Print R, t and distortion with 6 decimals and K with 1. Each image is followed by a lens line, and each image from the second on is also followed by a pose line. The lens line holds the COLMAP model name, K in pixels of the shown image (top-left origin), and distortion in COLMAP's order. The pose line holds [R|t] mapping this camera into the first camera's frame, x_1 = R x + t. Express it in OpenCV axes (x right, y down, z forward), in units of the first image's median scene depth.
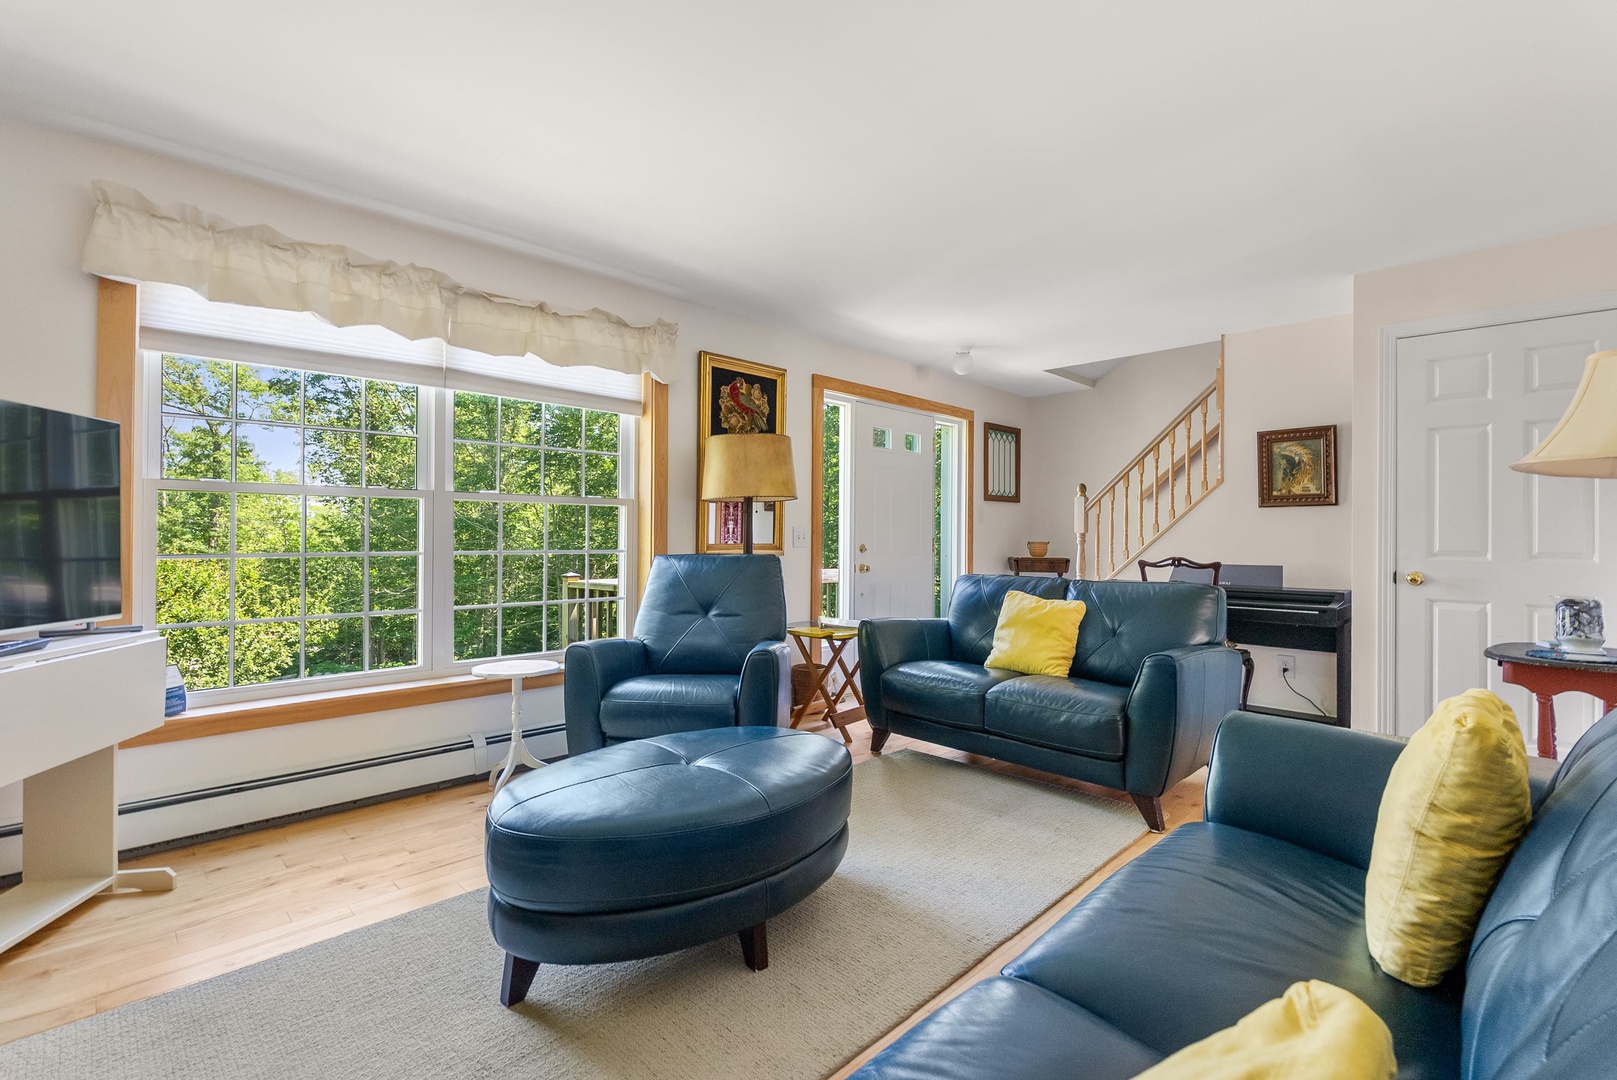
lens RADIAL K [[732.1, 0, 808.3], [0, 732.1, 543.7], [0, 0, 1]] dist [-0.001956, 0.000187]
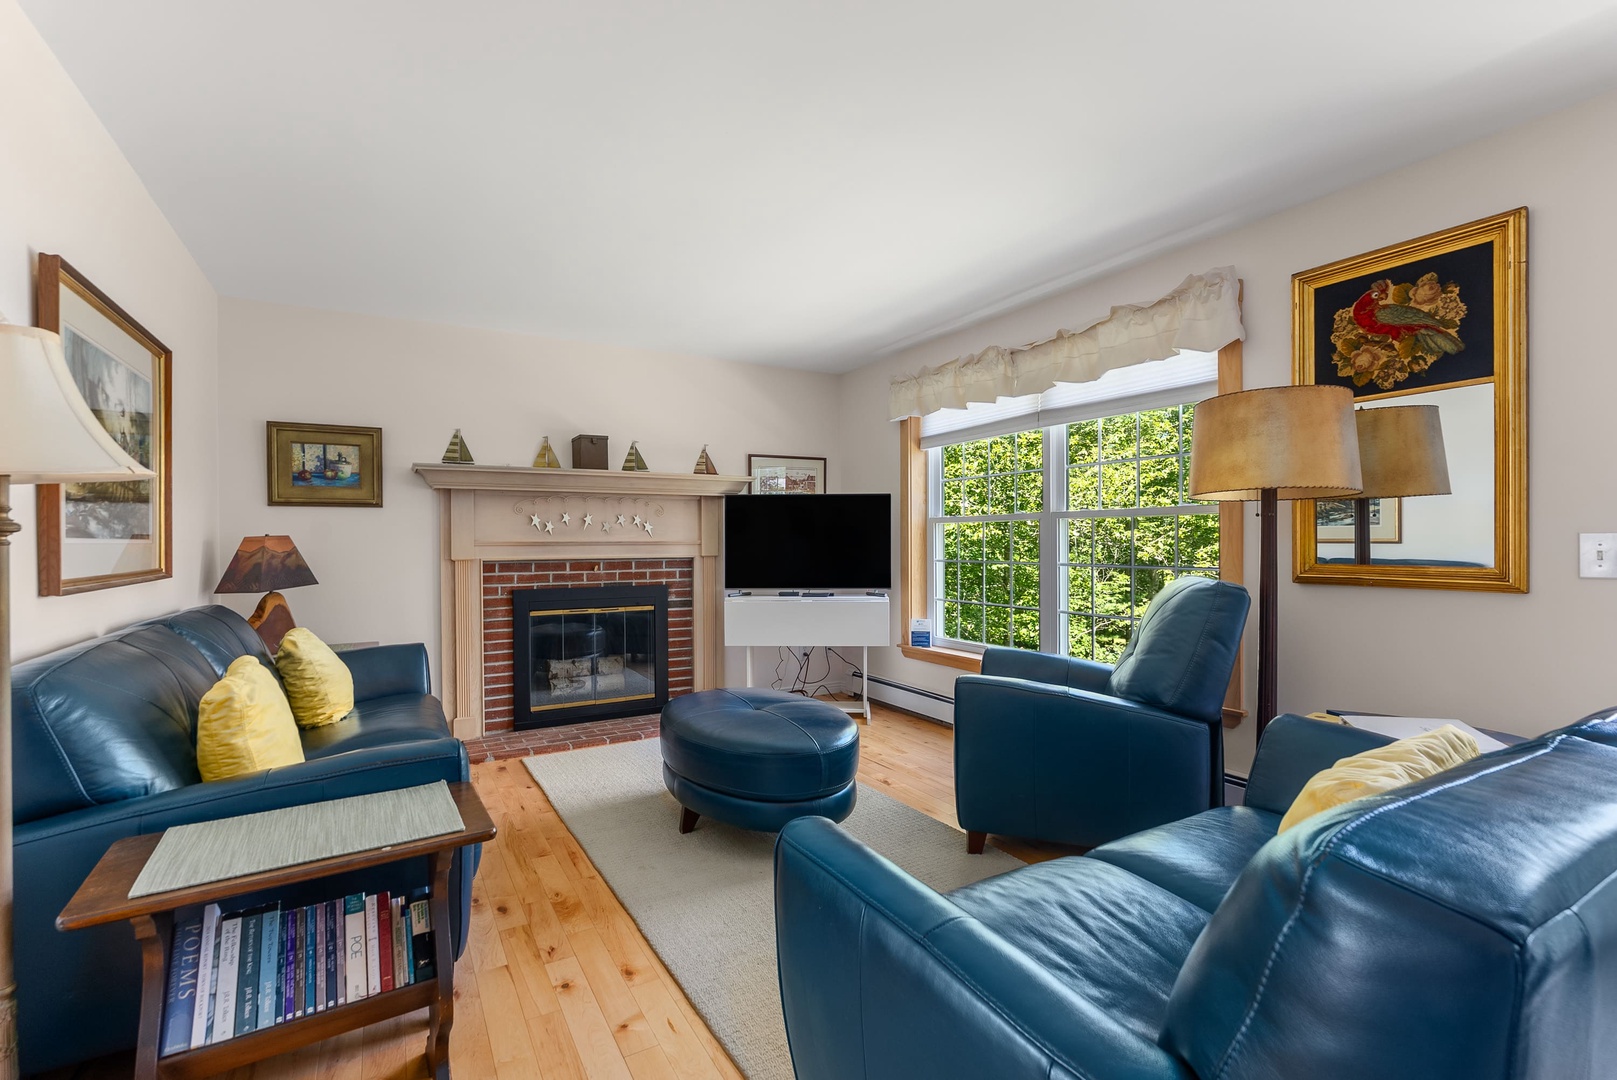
lens RADIAL K [[732.1, 0, 808.3], [0, 732.1, 543.7], [0, 0, 1]] dist [-0.001956, 0.000187]
pose [[-0.246816, -0.000296, -0.969062, 0.605639], [-0.005999, 0.999981, 0.001222, -0.014755], [0.969044, 0.006115, -0.246814, 0.722371]]
